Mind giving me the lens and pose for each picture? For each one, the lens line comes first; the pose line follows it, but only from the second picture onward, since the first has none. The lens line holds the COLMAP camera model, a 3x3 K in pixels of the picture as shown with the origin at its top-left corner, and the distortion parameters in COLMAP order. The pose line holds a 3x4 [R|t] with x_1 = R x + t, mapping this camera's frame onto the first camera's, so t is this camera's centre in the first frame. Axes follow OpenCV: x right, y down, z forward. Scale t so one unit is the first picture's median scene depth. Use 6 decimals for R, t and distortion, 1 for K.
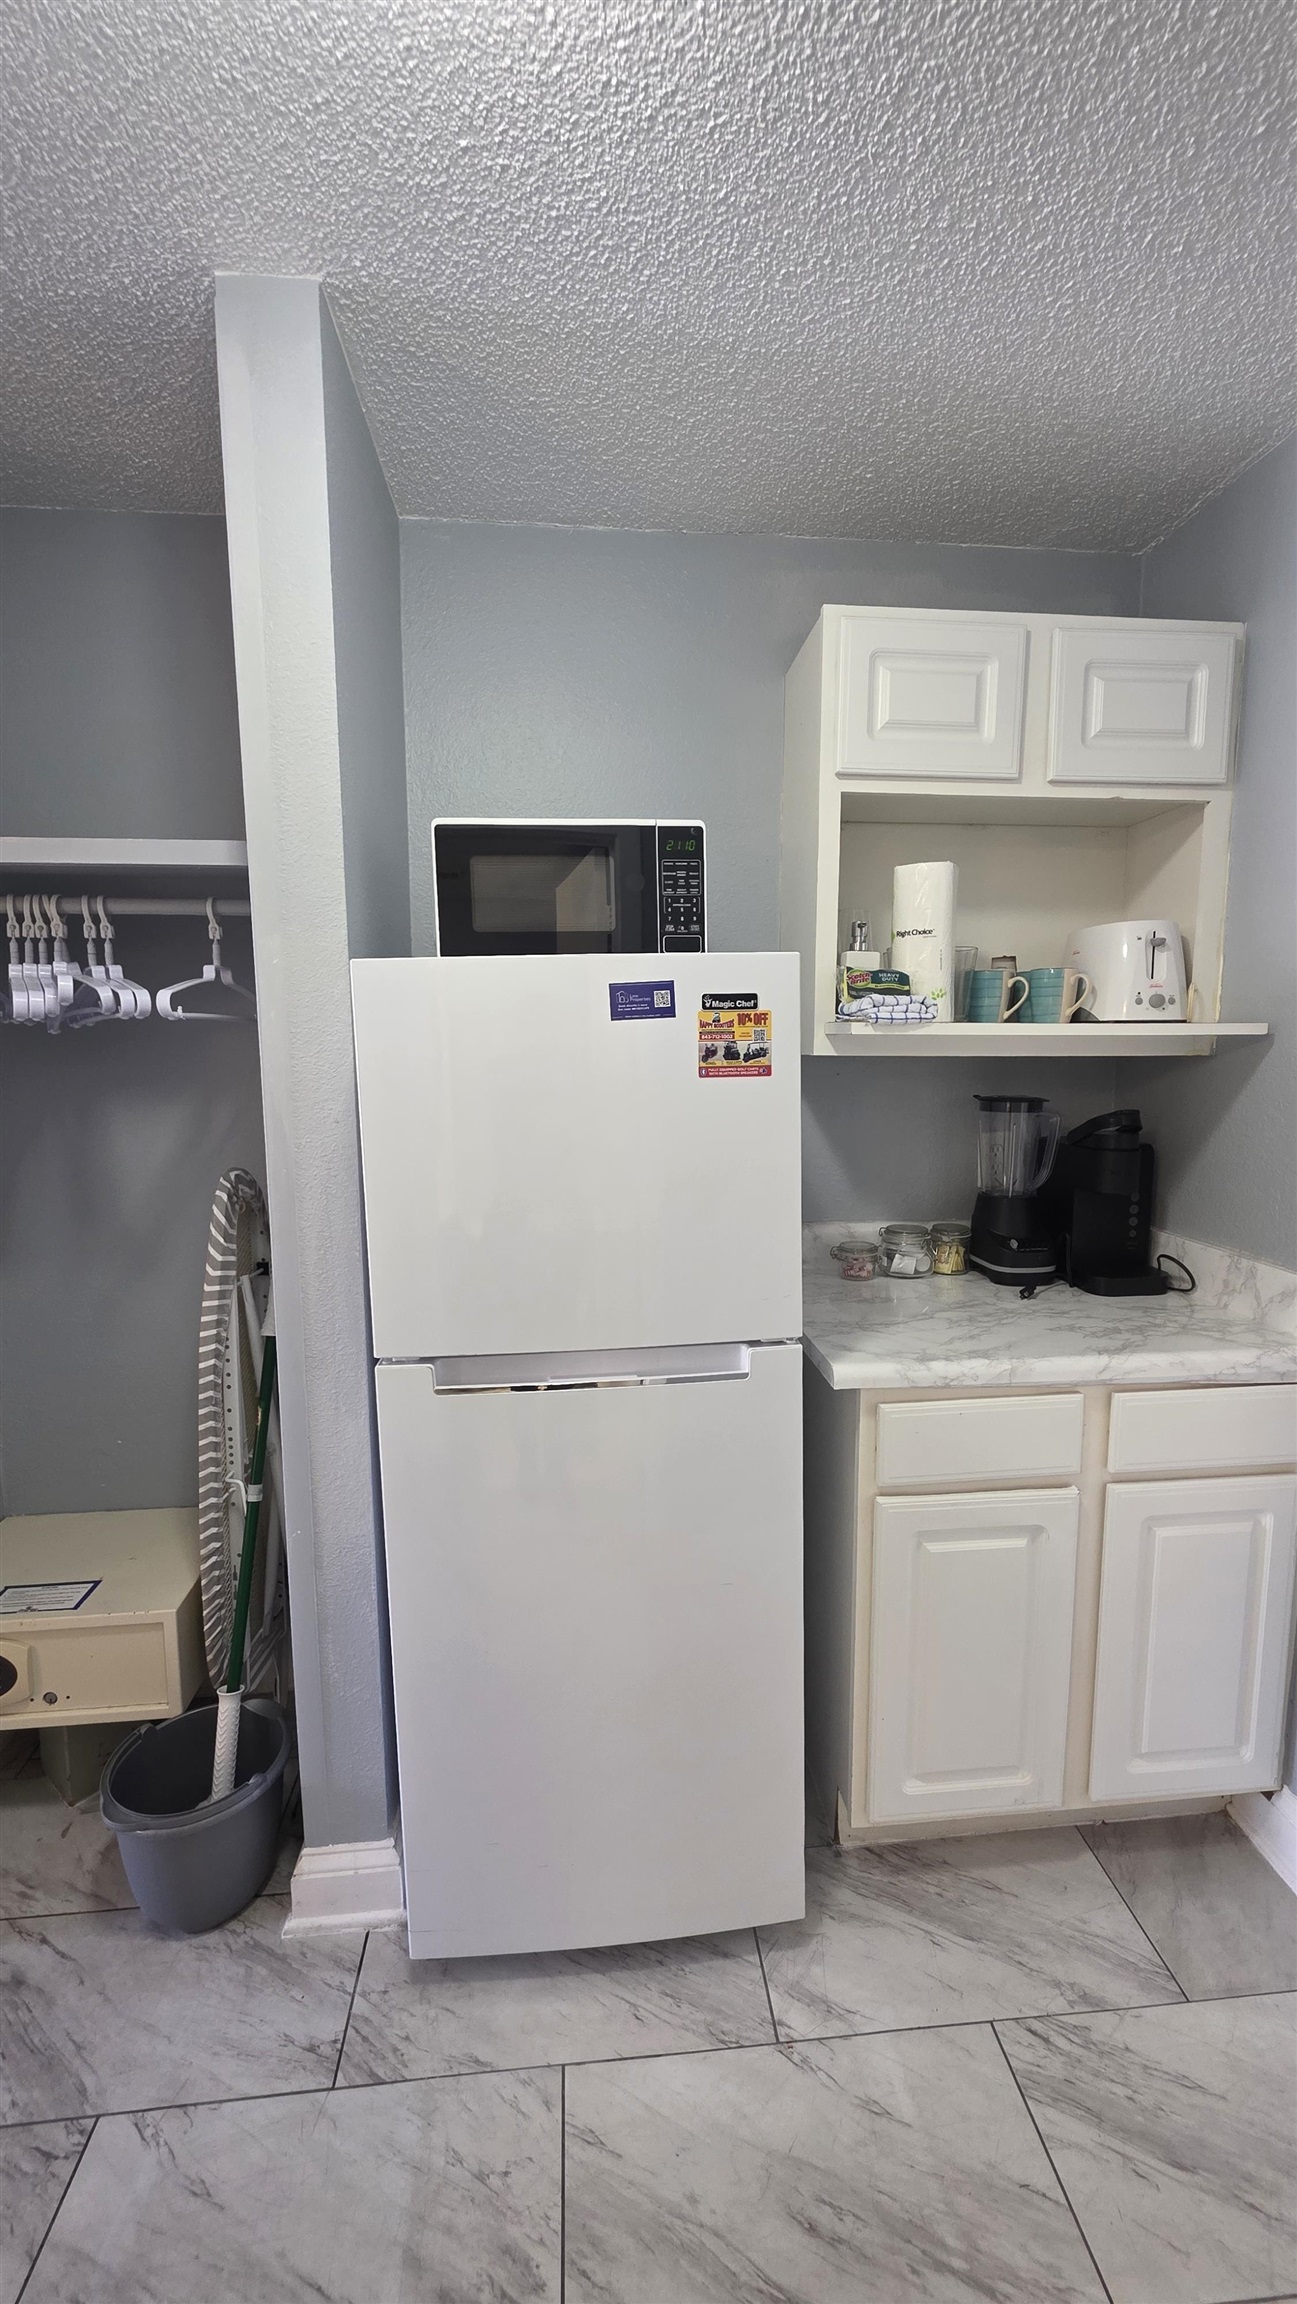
lens RADIAL K [[920.8, 0, 645.4], [0, 920.8, 1160.8], [0, 0, 1]] dist [0.002024, 0.000453]
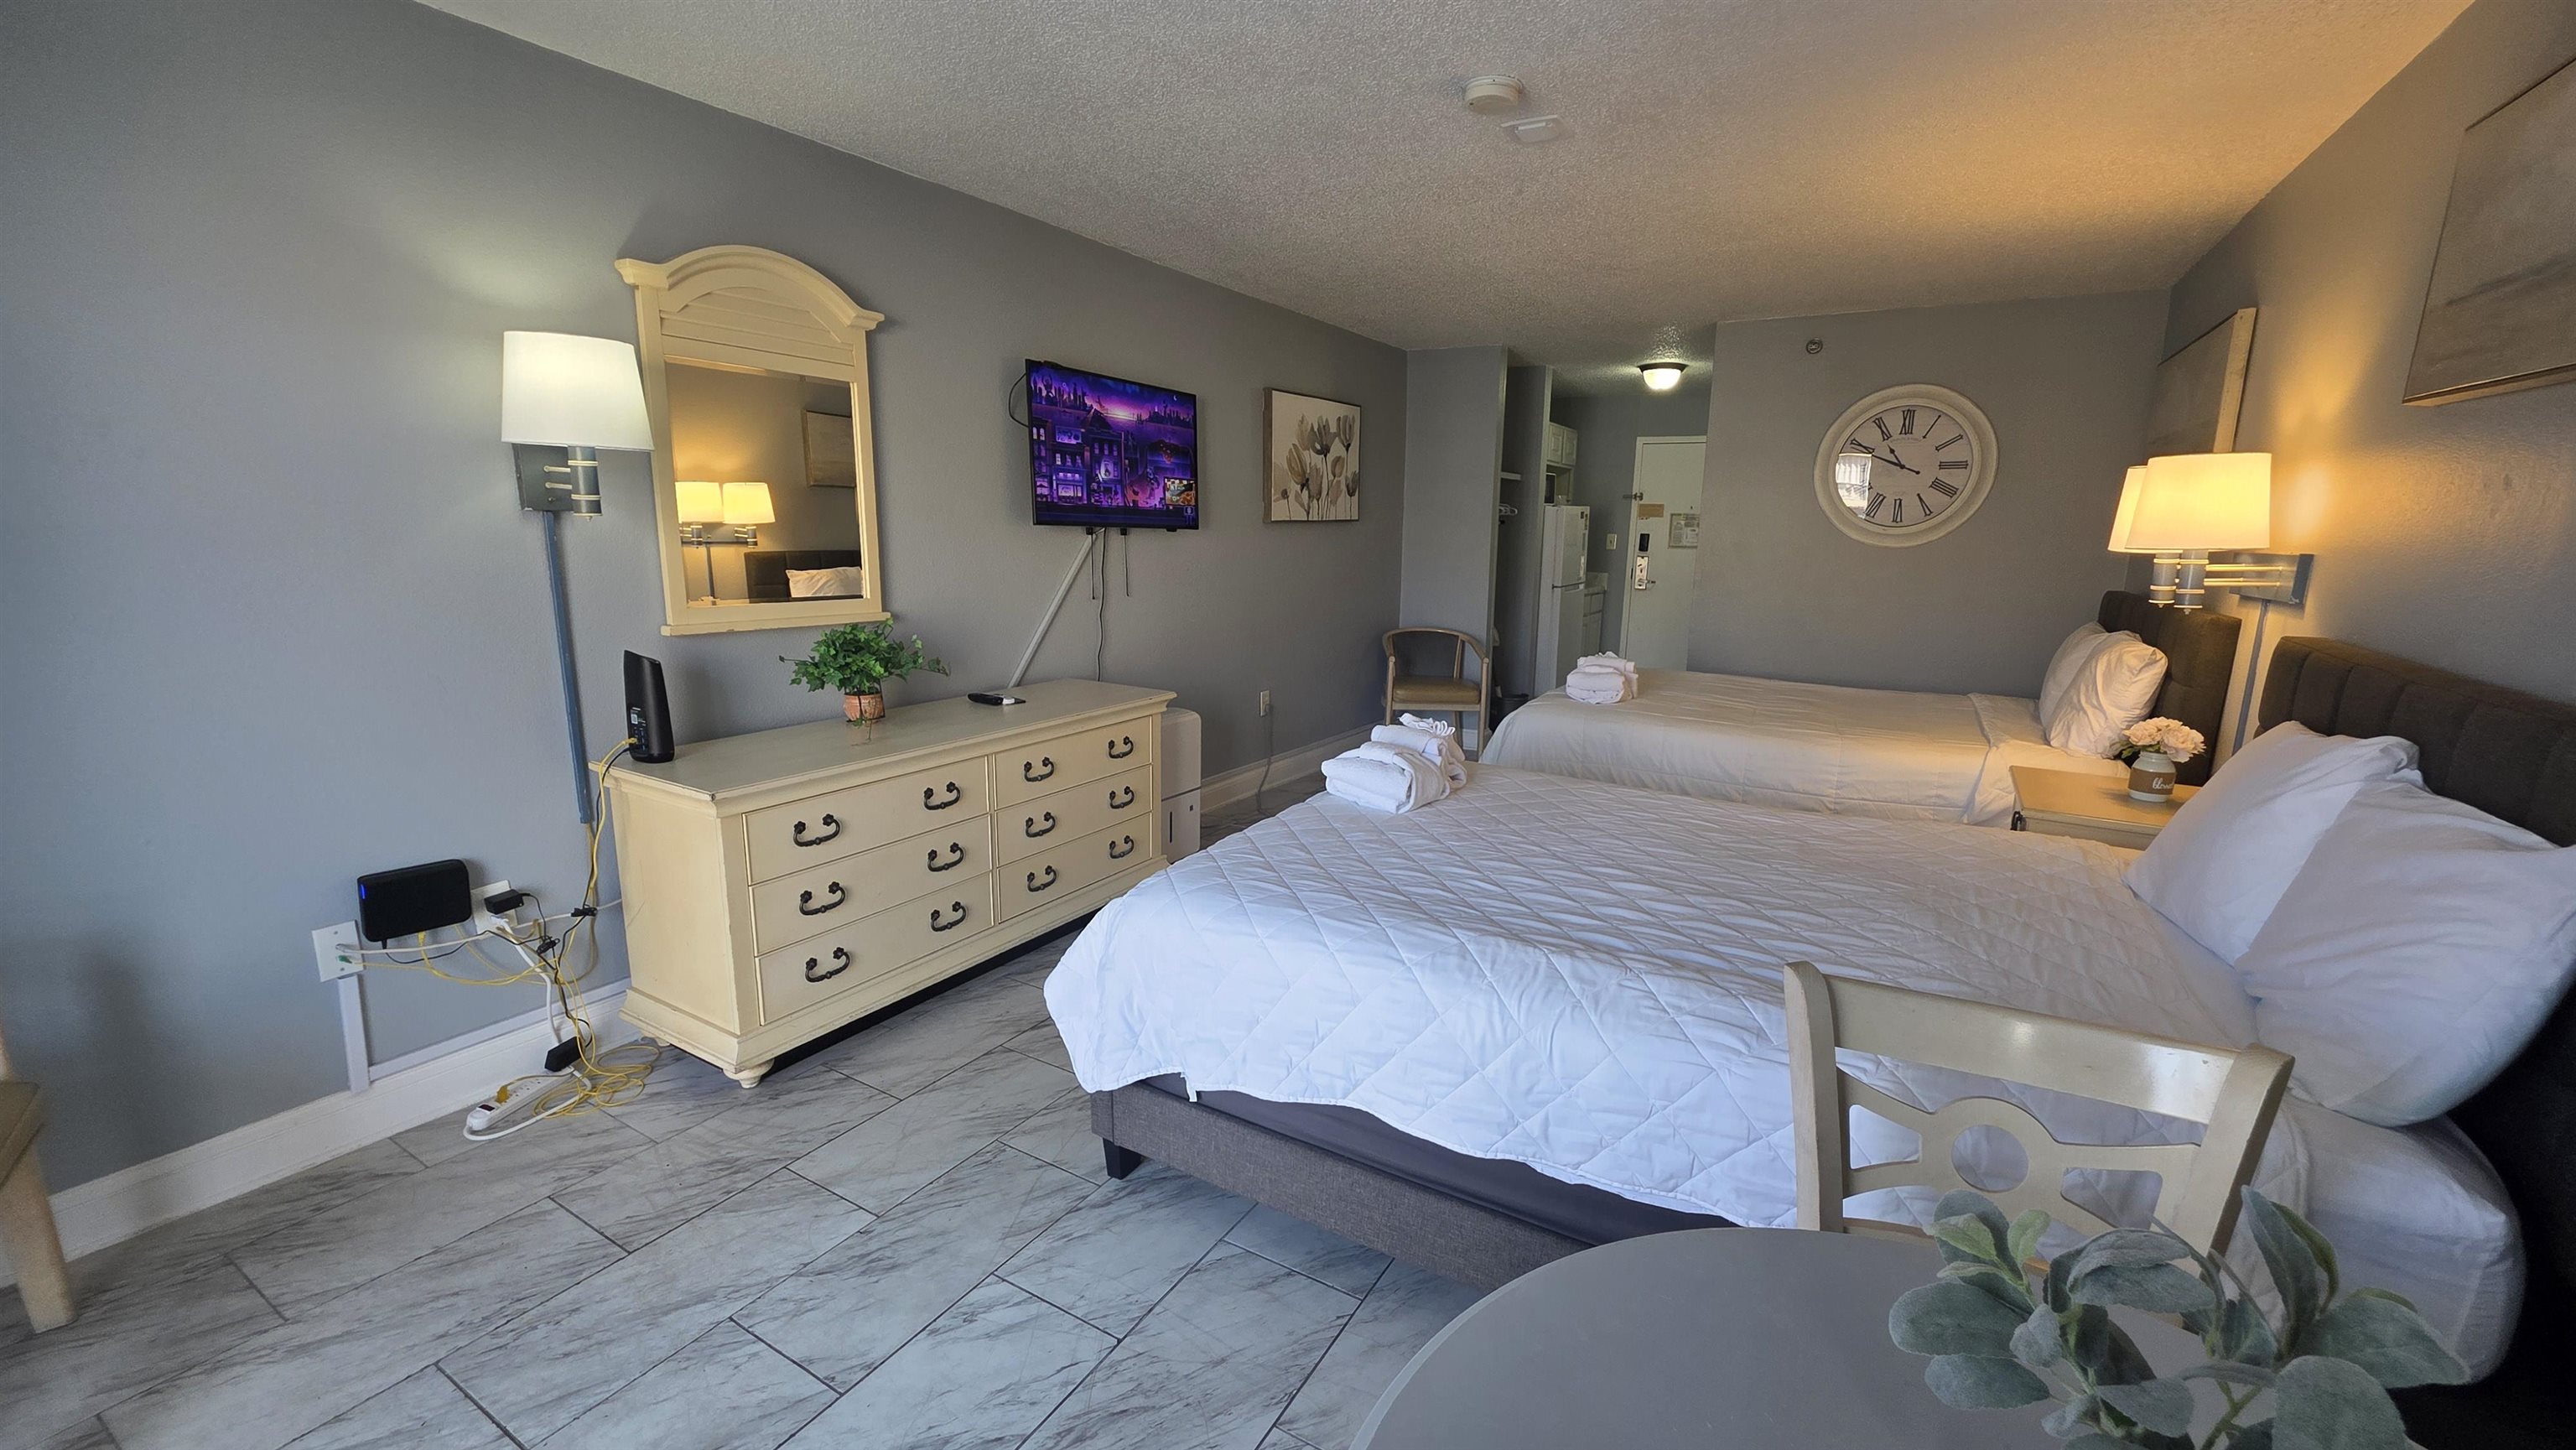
lens RADIAL K [[1029.6, 0, 1295.1], [0, 1029.6, 732.3], [0, 0, 1]] dist [0.002024, 0.000453]
pose [[0.587363, -0.144177, 0.796378, -4.510290], [0.078962, 0.989518, 0.120906, 0.167008], [-0.805462, -0.008133, 0.592591, -0.925257]]
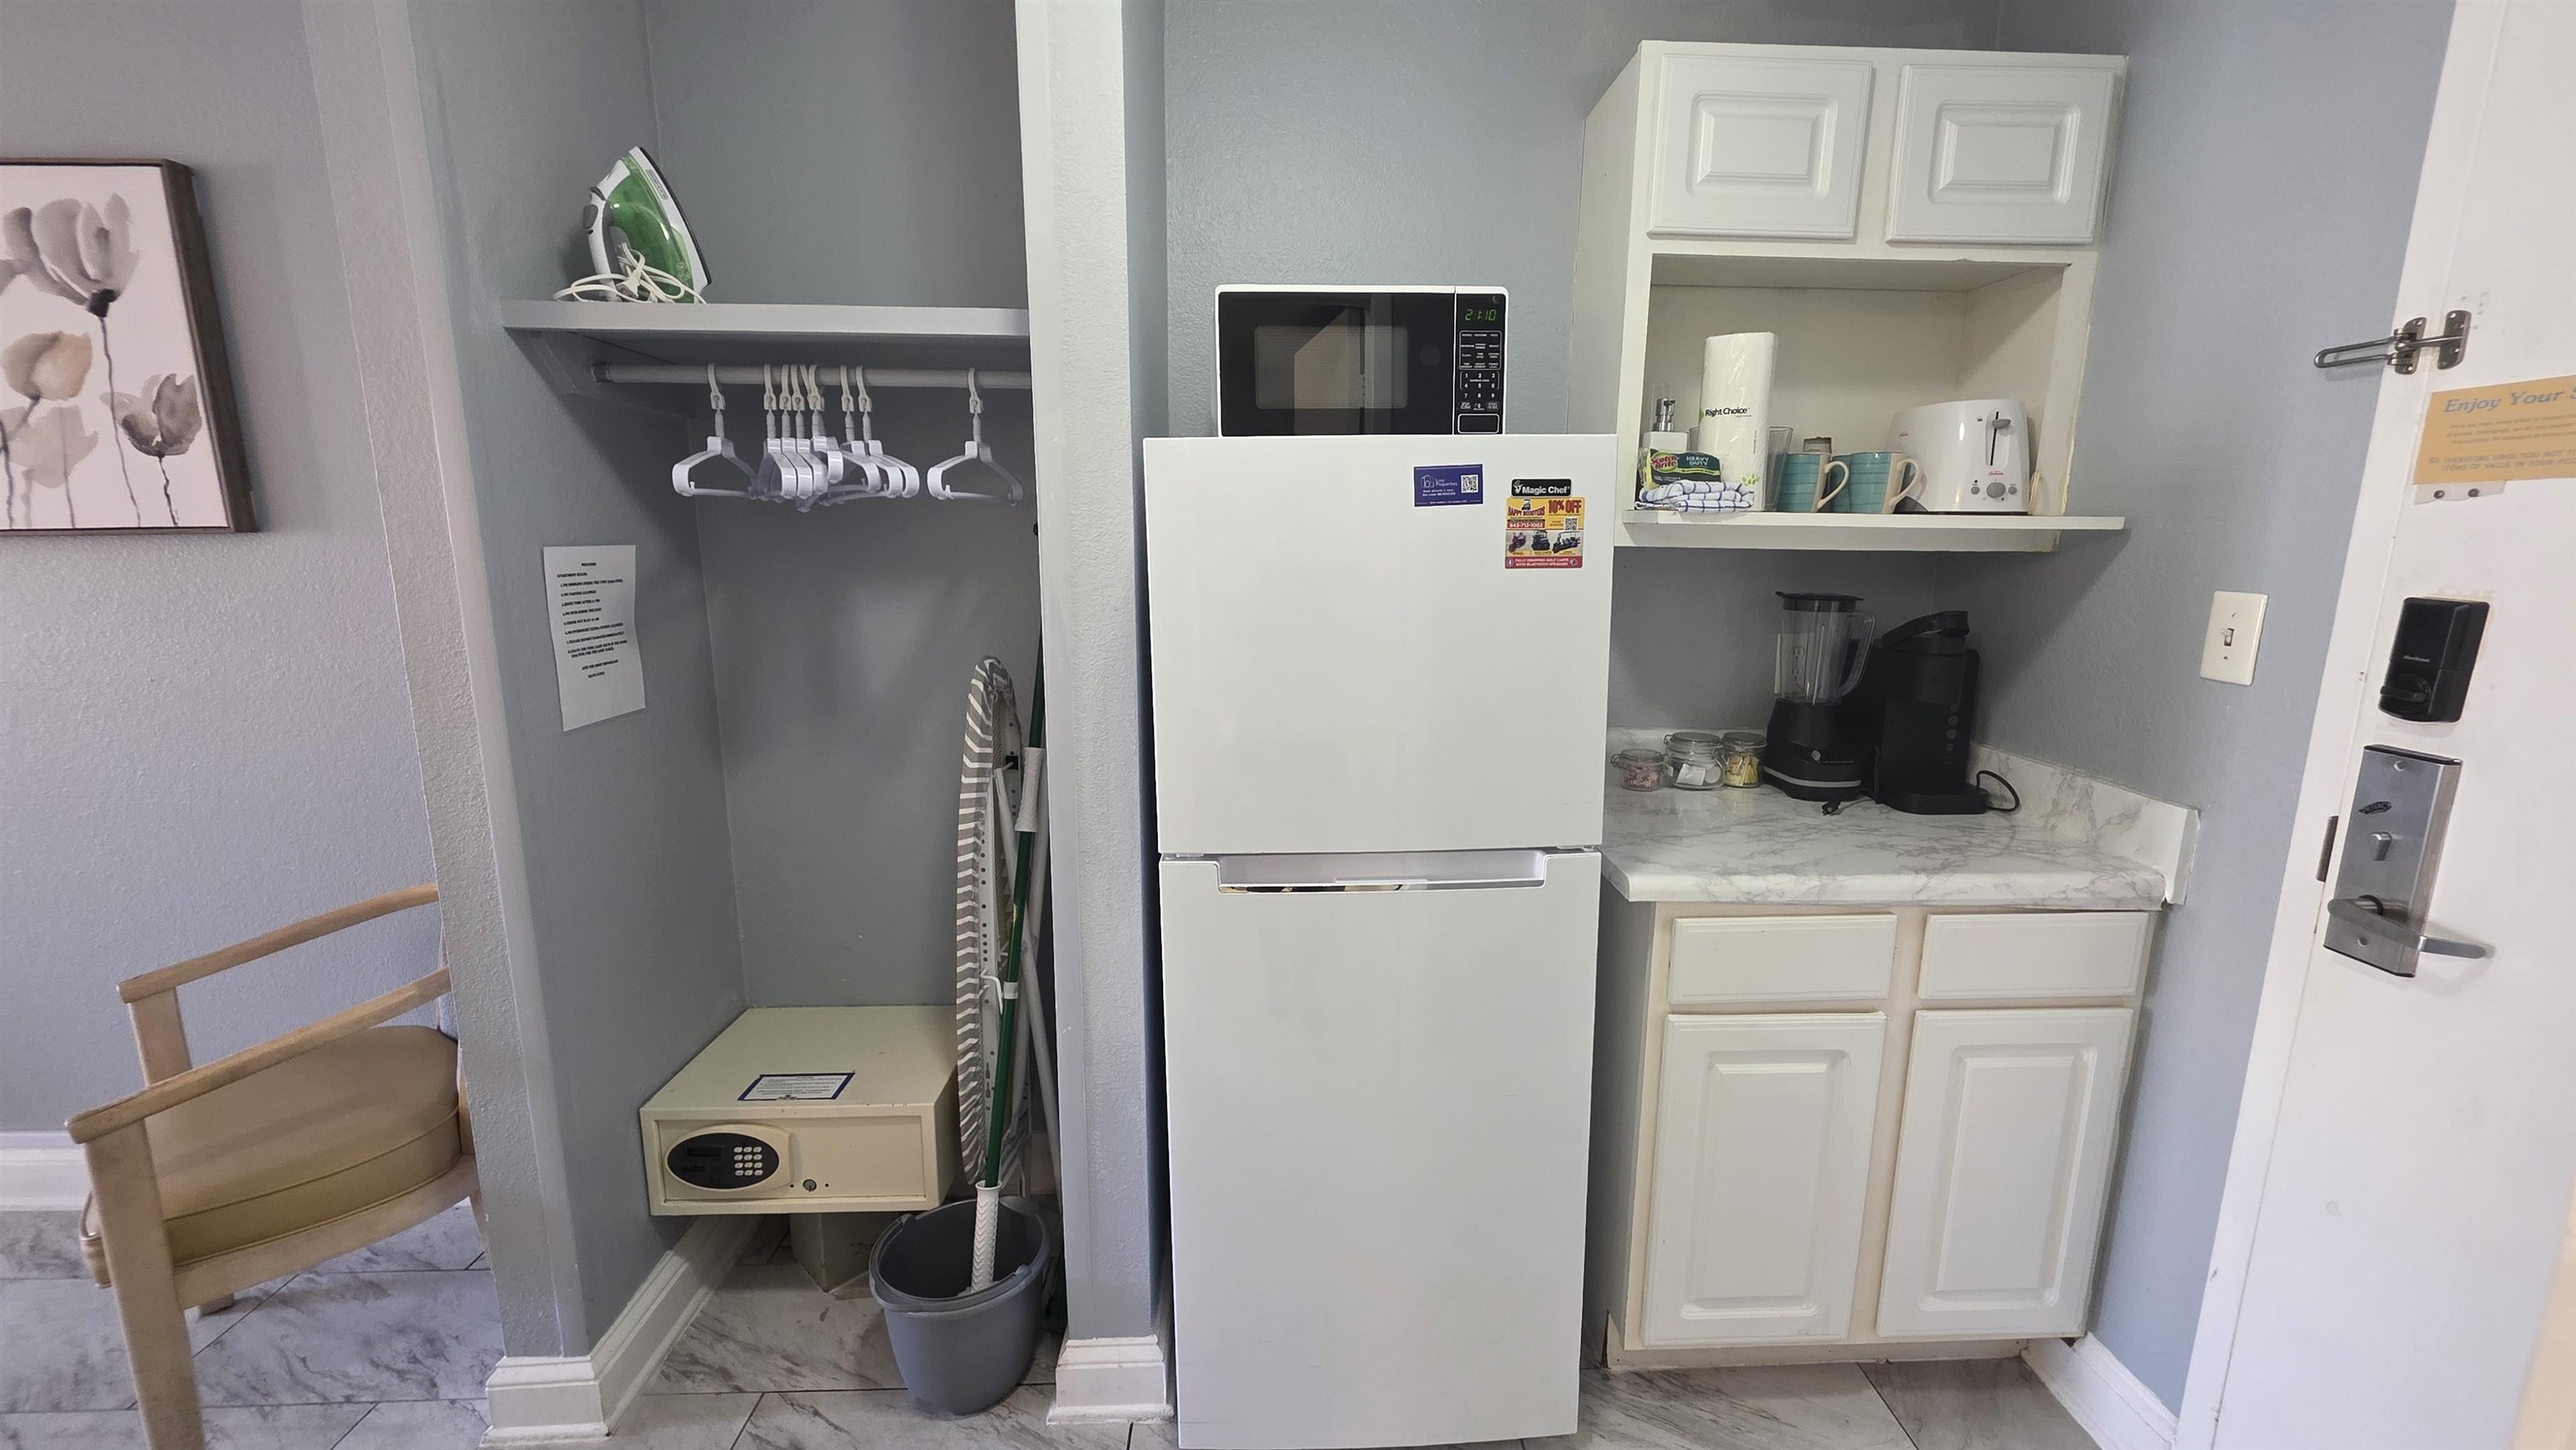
lens RADIAL K [[1029.6, 0, 1292.9], [0, 1029.6, 720.8], [0, 0, 1]] dist [0.002024, 0.000453]
pose [[0.998547, 0.022419, -0.049008, -0.083893], [-0.019507, 0.998060, 0.059126, 0.005887], [0.050239, -0.058084, 0.997047, -0.058156]]
